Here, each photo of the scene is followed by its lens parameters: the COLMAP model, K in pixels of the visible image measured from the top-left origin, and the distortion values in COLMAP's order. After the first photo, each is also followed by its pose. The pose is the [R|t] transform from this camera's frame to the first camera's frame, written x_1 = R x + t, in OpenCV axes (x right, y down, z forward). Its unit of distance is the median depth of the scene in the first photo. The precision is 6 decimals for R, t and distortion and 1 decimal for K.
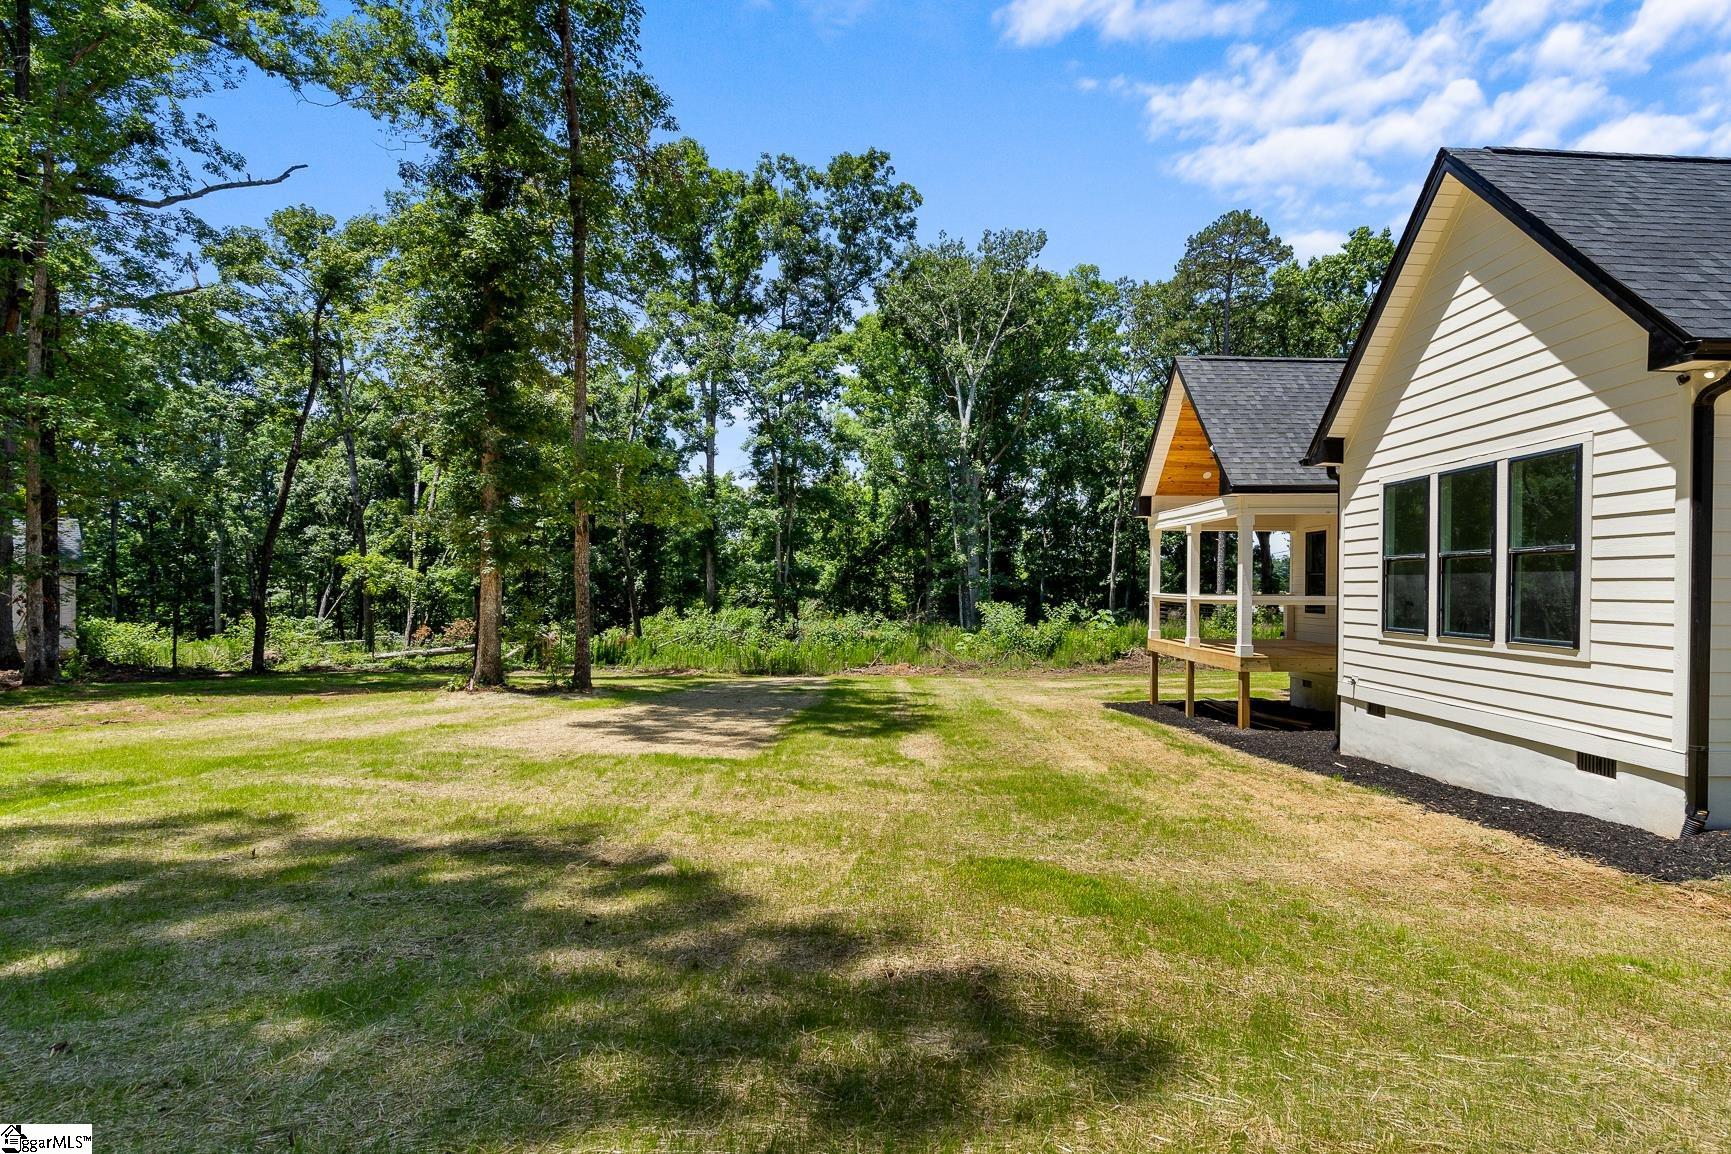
lens RADIAL K [[884.9, 0, 878.6], [0, 884.9, 585.0], [0, 0, 1]] dist [-0.012209, 0.002854]
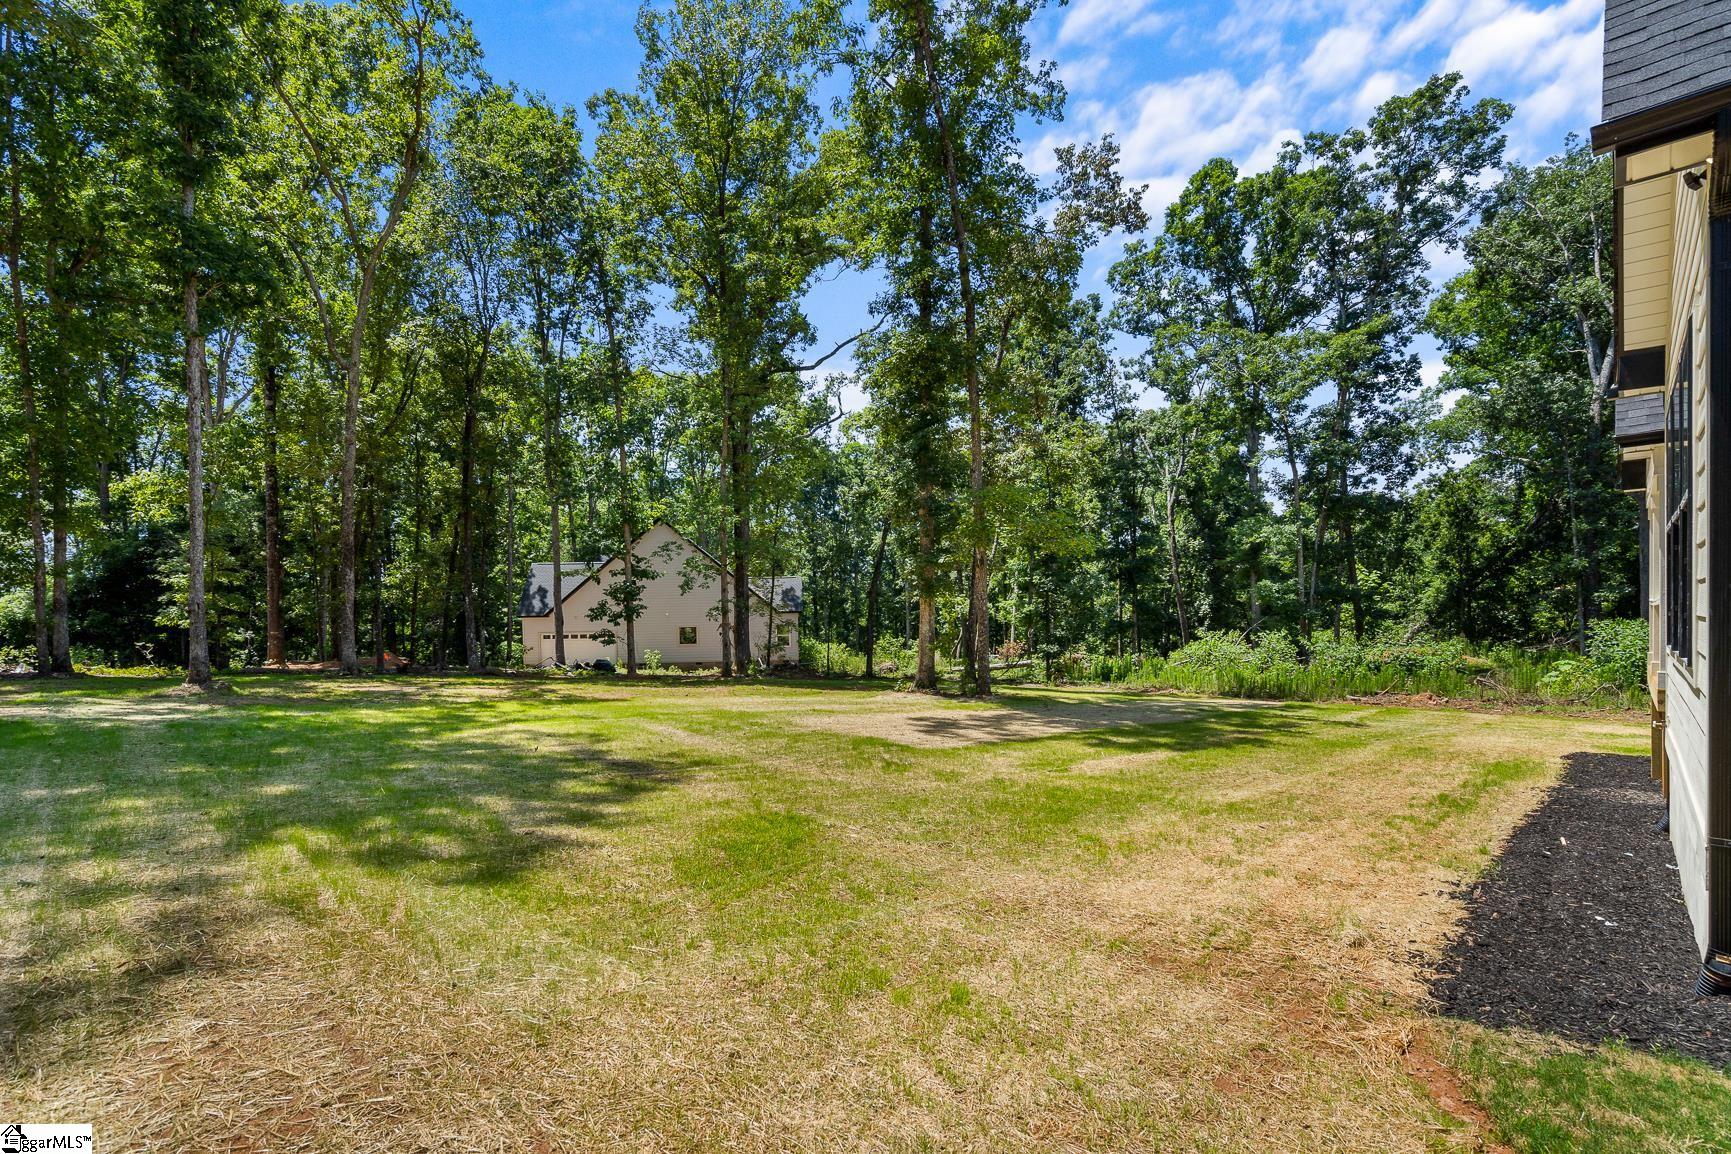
lens RADIAL K [[884.9, 0, 925.9], [0, 884.9, 648.8], [0, 0, 1]] dist [-0.012209, 0.002854]
pose [[0.663438, 0.005934, -0.748208, 0.298458], [0.022125, 0.999376, 0.027544, 0.010897], [0.747904, -0.034828, 0.662893, 0.077673]]
